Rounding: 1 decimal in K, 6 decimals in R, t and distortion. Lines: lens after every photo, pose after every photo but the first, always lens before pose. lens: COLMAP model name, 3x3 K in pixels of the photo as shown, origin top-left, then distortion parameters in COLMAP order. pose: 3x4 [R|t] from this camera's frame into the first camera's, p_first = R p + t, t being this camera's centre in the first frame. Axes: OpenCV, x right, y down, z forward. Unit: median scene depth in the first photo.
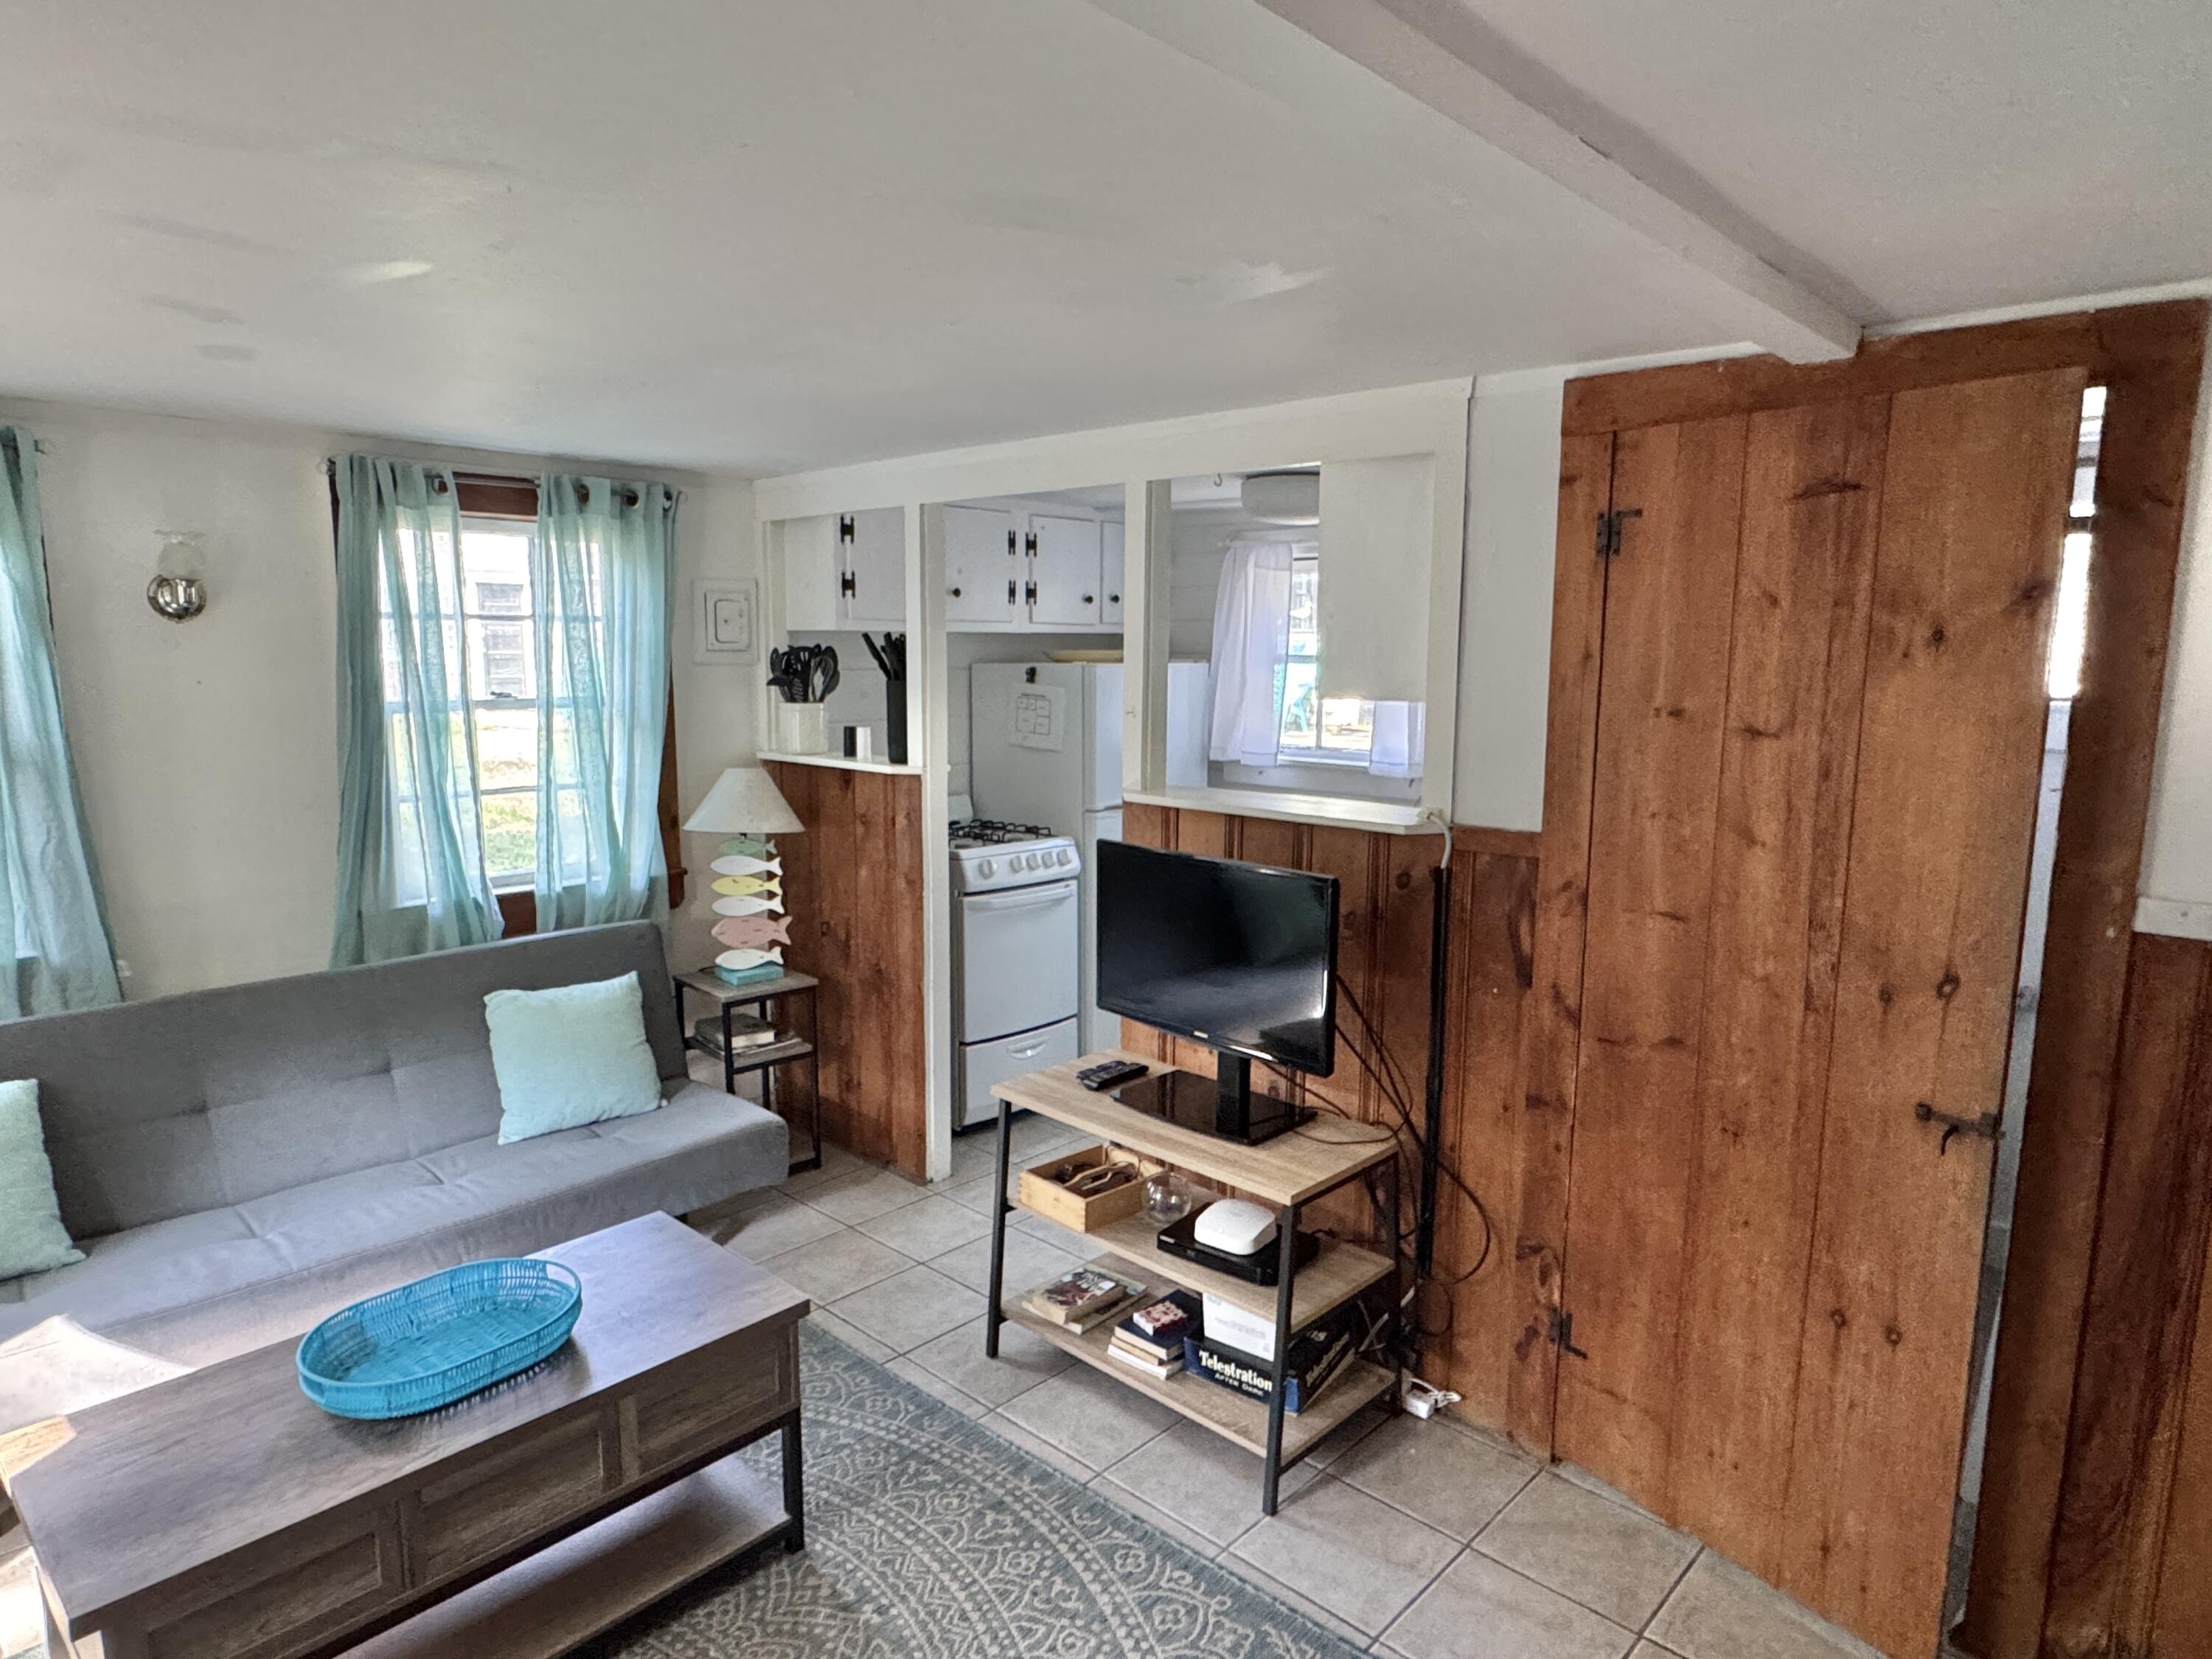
lens RADIAL K [[1302.1, 0, 1100.0], [0, 1302.1, 830.2], [0, 0, 1]] dist [0.001337, 0.001188]
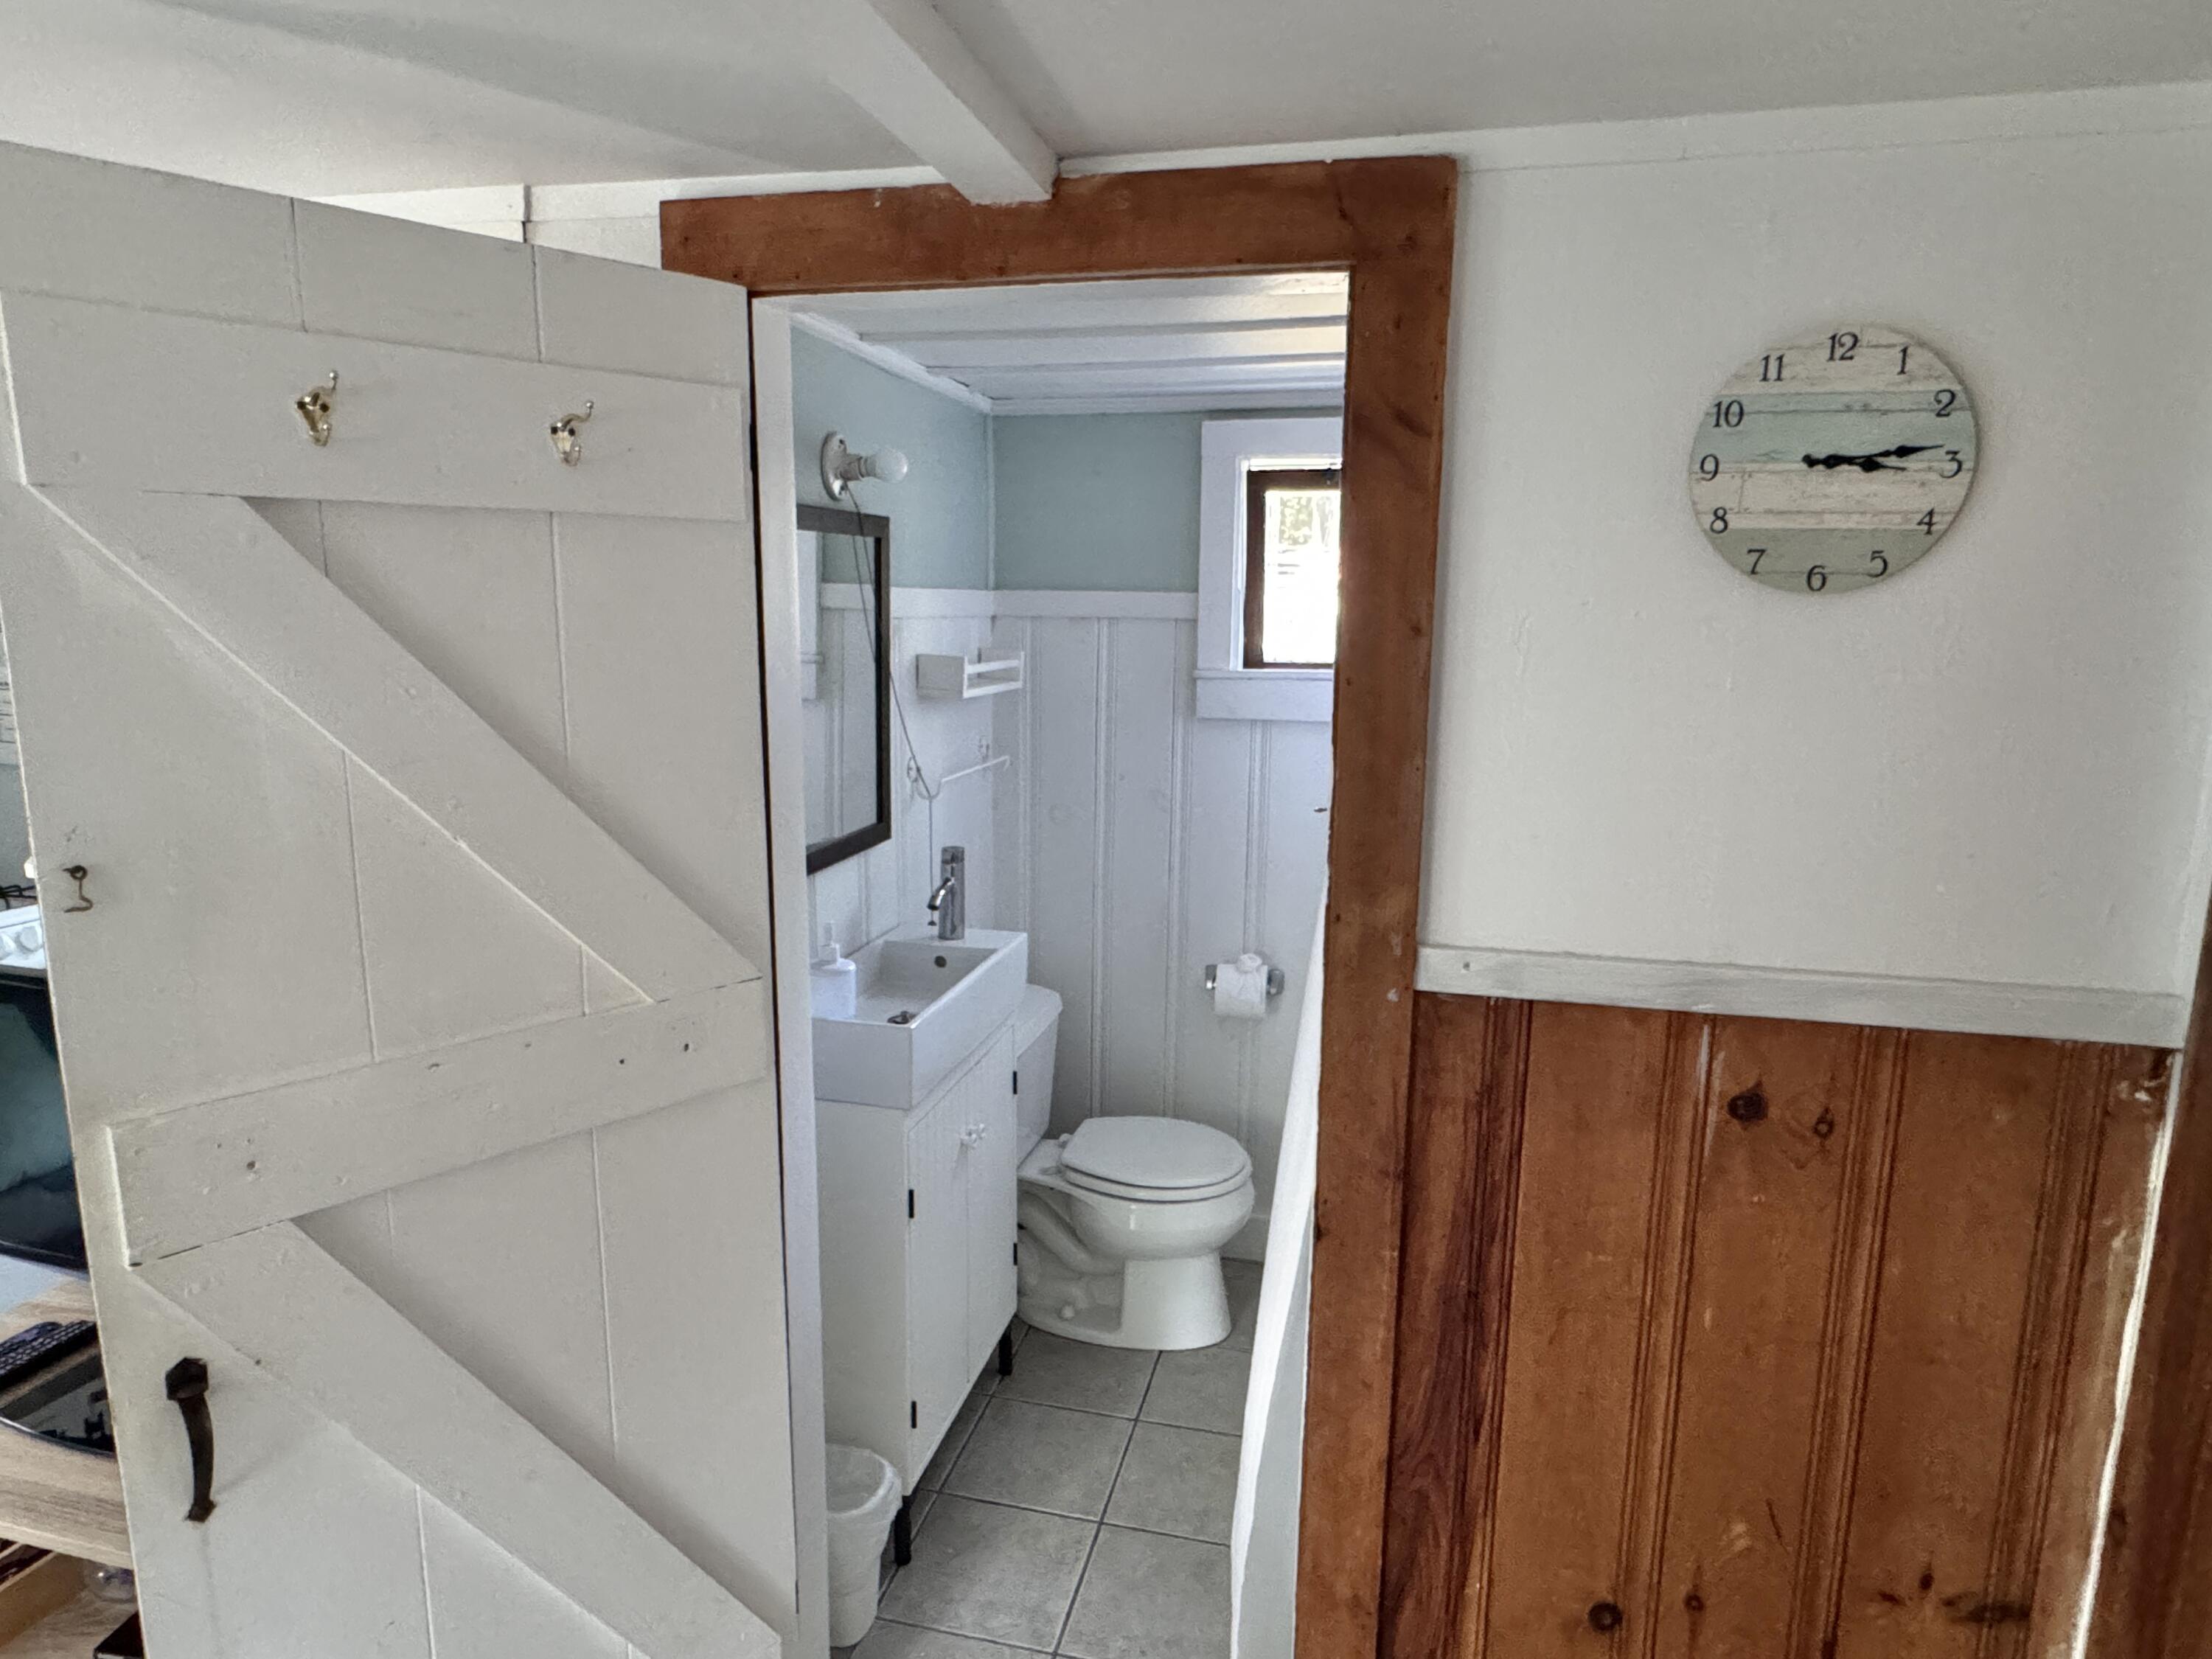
lens RADIAL K [[1302.1, 0, 1121.5], [0, 1302.1, 830.8], [0, 0, 1]] dist [0.001337, 0.001188]
pose [[0.883205, -0.075169, 0.462923, 0.209333], [0.062357, 0.997130, 0.042942, -0.046201], [-0.464822, -0.009060, 0.885358, 0.289791]]
